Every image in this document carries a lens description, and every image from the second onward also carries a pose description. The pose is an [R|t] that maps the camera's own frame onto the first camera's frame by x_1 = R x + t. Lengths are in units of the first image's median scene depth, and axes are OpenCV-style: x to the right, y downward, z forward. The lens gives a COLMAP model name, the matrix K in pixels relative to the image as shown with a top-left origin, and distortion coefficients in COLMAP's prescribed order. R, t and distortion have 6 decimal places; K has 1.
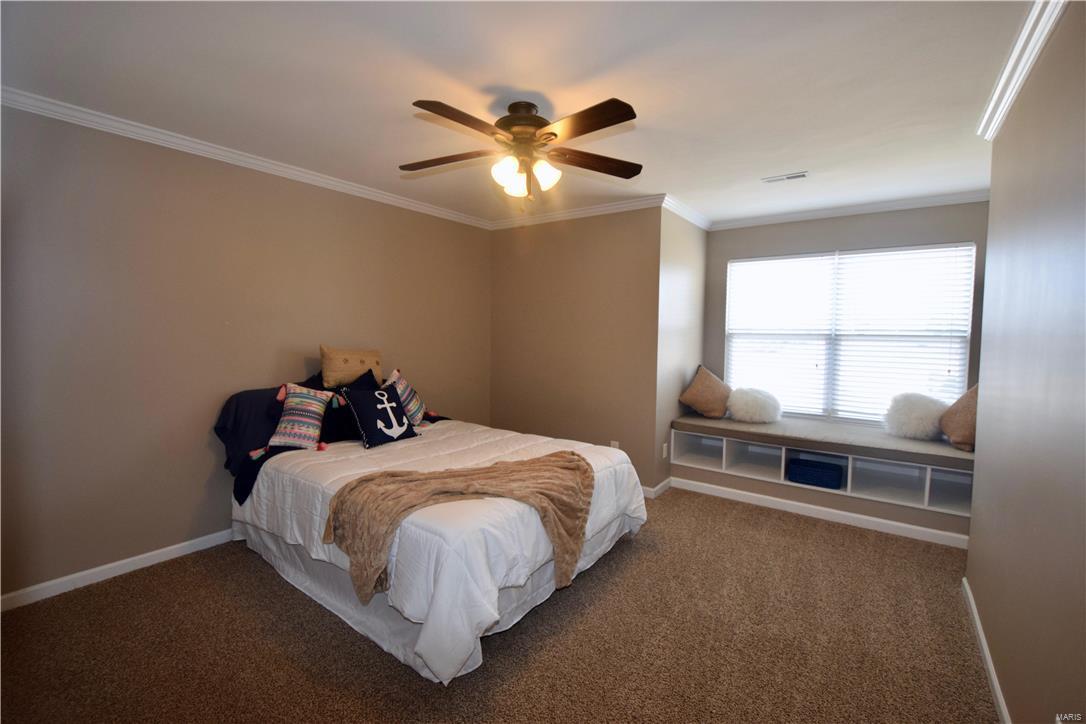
lens RADIAL K [[469.9, 0, 545.0], [0, 469.9, 361.8], [0, 0, 1]] dist [-0.001803, -0.003597]
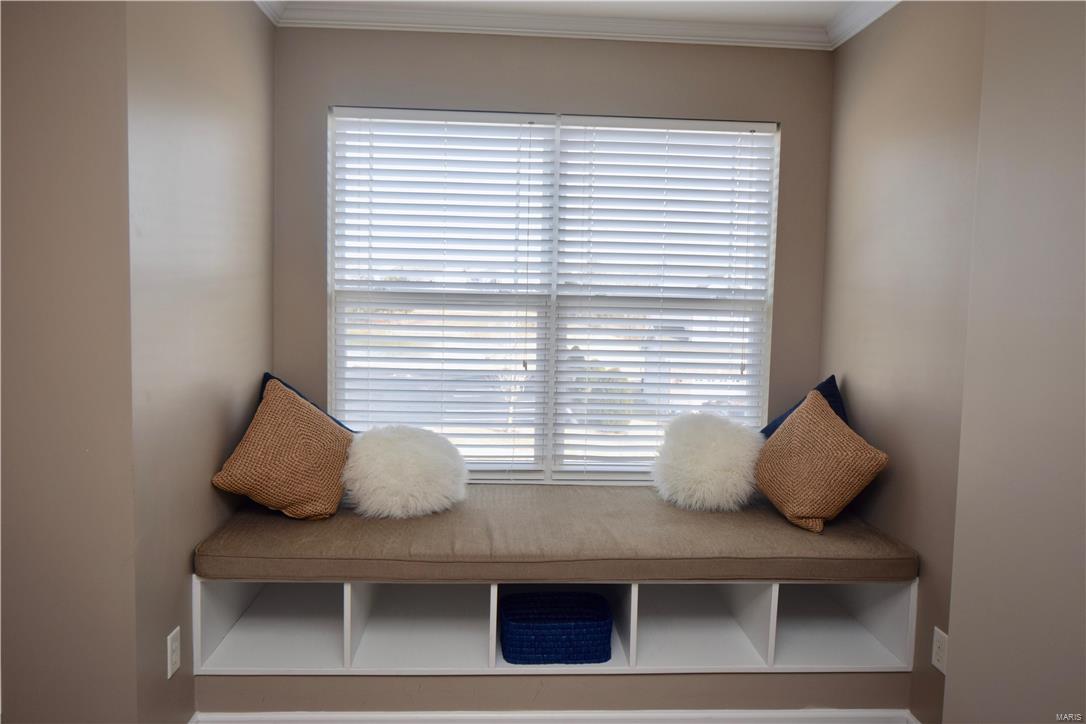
lens RADIAL K [[786.3, 0, 543.2], [0, 786.3, 356.0], [0, 0, 1]] dist [0.008429, 0.001947]
pose [[0.783190, -0.040583, 0.620457, 0.121057], [0.028205, 0.999159, 0.029751, -0.022729], [-0.621143, -0.005801, 0.783676, 0.398092]]
